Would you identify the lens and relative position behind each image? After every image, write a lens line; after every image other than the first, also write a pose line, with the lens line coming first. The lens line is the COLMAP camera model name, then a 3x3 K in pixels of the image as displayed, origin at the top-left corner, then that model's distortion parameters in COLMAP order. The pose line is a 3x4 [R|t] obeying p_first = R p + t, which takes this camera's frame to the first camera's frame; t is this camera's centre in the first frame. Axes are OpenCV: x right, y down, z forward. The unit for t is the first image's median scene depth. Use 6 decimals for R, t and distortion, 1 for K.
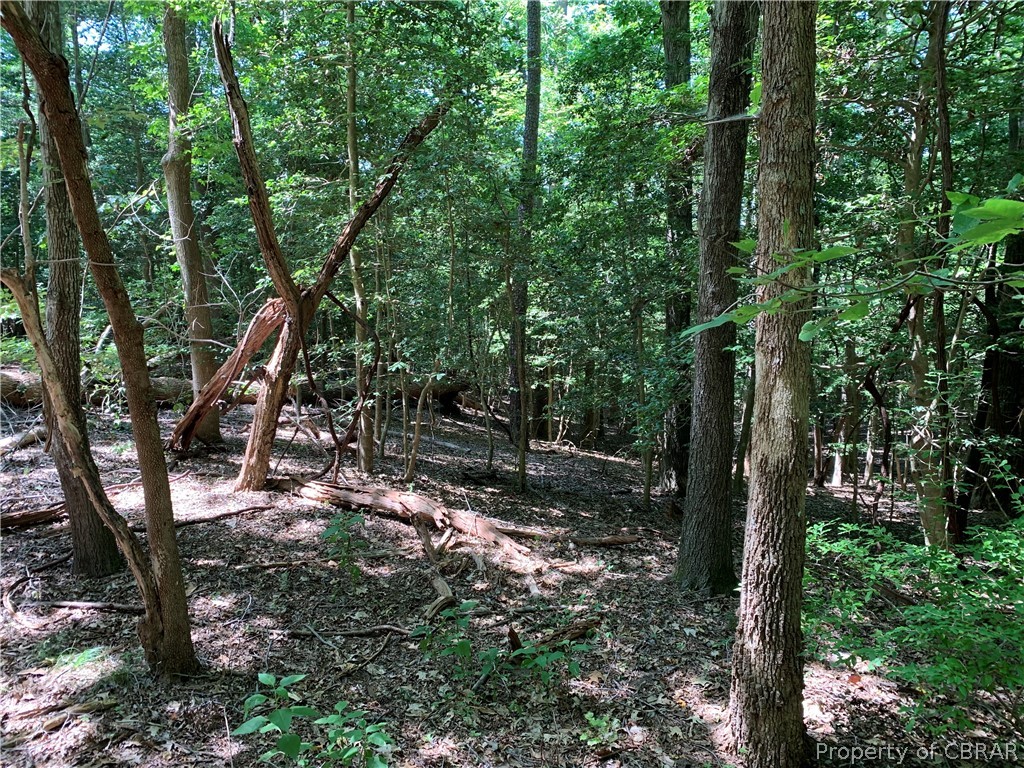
lens RADIAL K [[760.9, 0, 511.2], [0, 760.9, 369.1], [0, 0, 1]] dist [-0.009497, -0.025888]
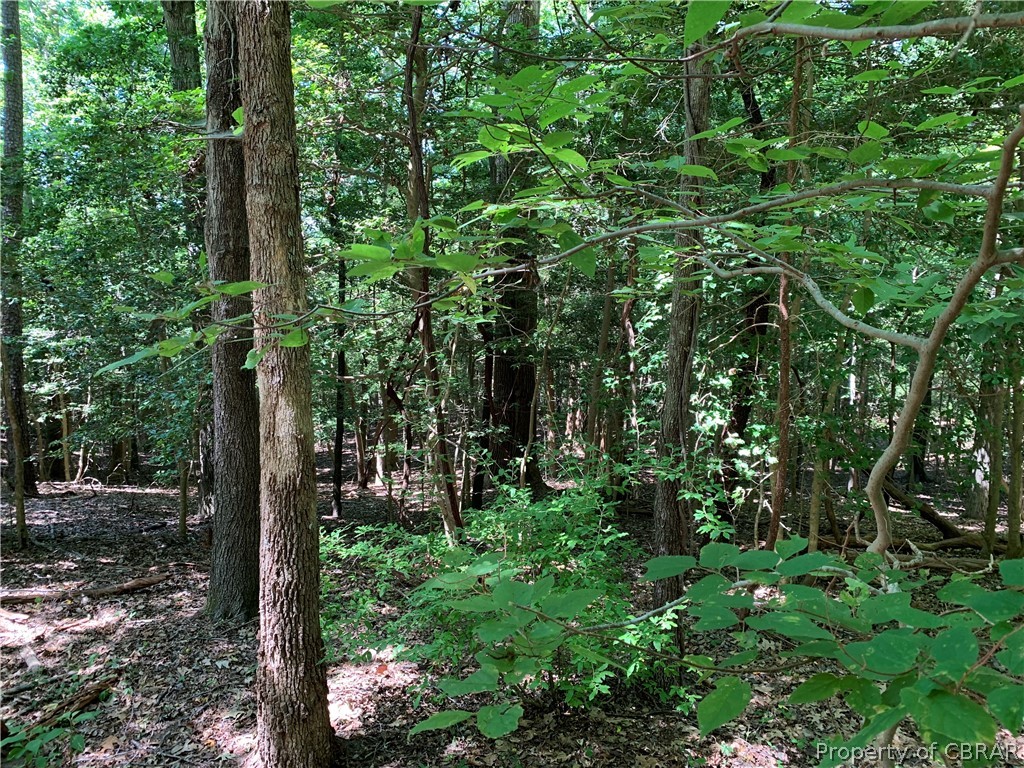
lens RADIAL K [[760.9, 0, 518.7], [0, 760.9, 370.0], [0, 0, 1]] dist [-0.009497, -0.025888]
pose [[0.829774, -0.059855, 0.554881, 0.033211], [0.068008, 0.997667, 0.005919, -0.004736], [-0.553941, 0.032825, 0.831909, -0.013684]]
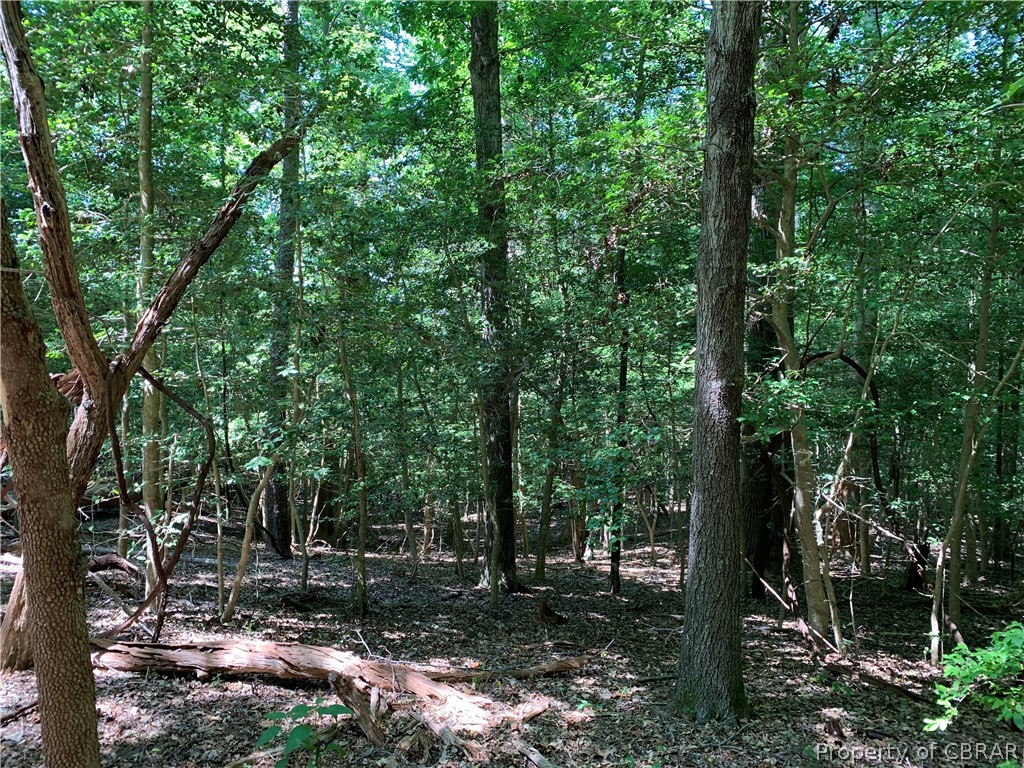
lens RADIAL K [[760.9, 0, 520.2], [0, 760.9, 379.6], [0, 0, 1]] dist [-0.009497, -0.025888]
pose [[0.916889, -0.011558, 0.398974, -0.283989], [0.051834, 0.994564, -0.090309, -0.006885], [-0.395761, 0.103484, 0.912504, 0.320839]]
